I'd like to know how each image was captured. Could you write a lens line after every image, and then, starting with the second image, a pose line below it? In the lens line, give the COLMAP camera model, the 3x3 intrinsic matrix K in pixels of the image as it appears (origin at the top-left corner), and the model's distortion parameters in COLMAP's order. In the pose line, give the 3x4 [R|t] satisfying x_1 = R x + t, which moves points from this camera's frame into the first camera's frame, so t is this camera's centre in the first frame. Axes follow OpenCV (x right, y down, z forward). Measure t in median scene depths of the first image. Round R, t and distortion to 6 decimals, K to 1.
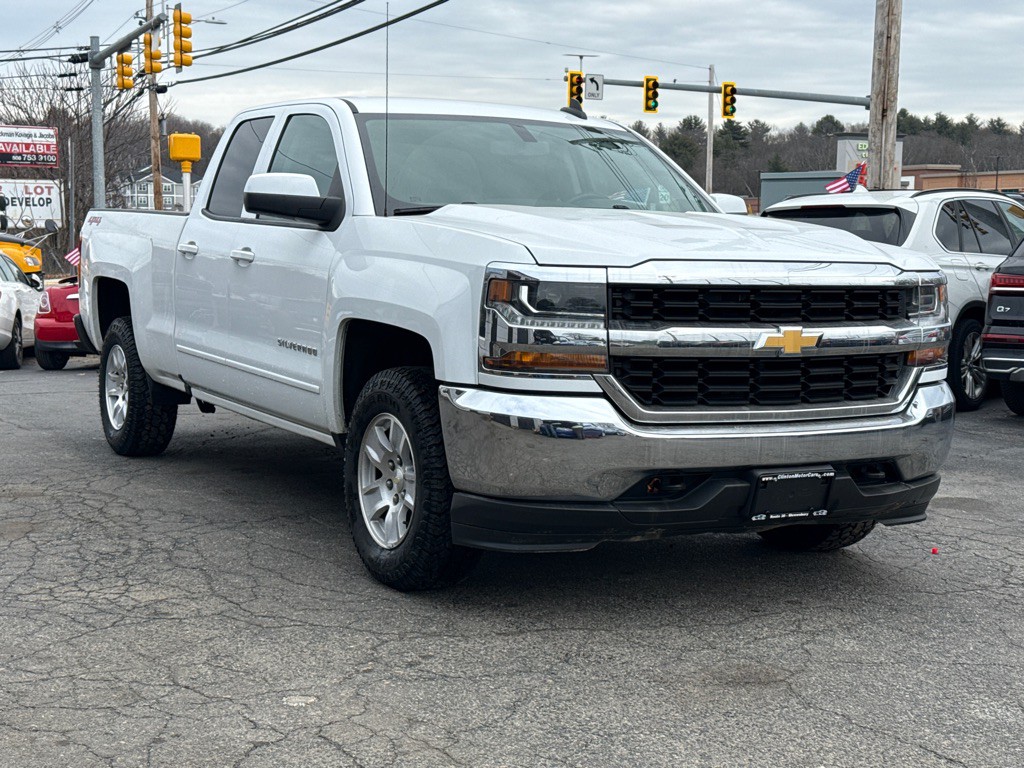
lens RADIAL K [[1760.4, 0, 513.1], [0, 1760.4, 383.0], [0, 0, 1]] dist [0.160327, 0.000000]
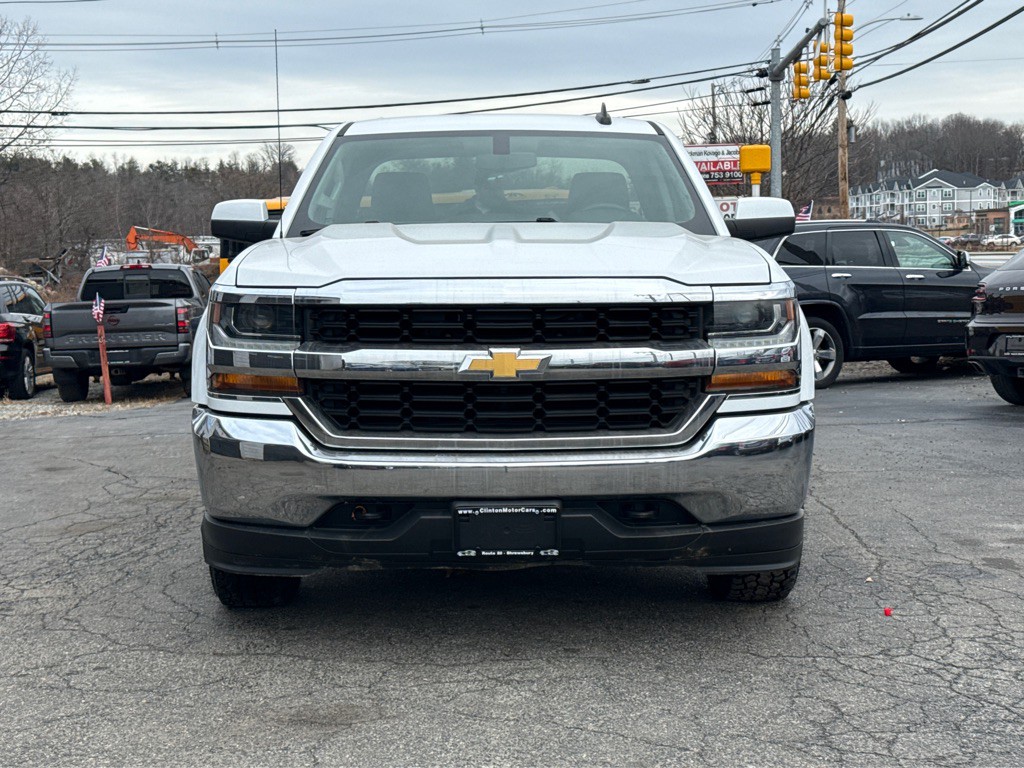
lens RADIAL K [[1760.4, 0, 513.9], [0, 1760.4, 392.8], [0, 0, 1]] dist [0.160327, 0.000000]
pose [[0.845560, 0.009567, -0.533795, 0.660060], [-0.014808, 0.999875, -0.005536, -0.003574], [0.533675, 0.012586, 0.845596, 0.228266]]
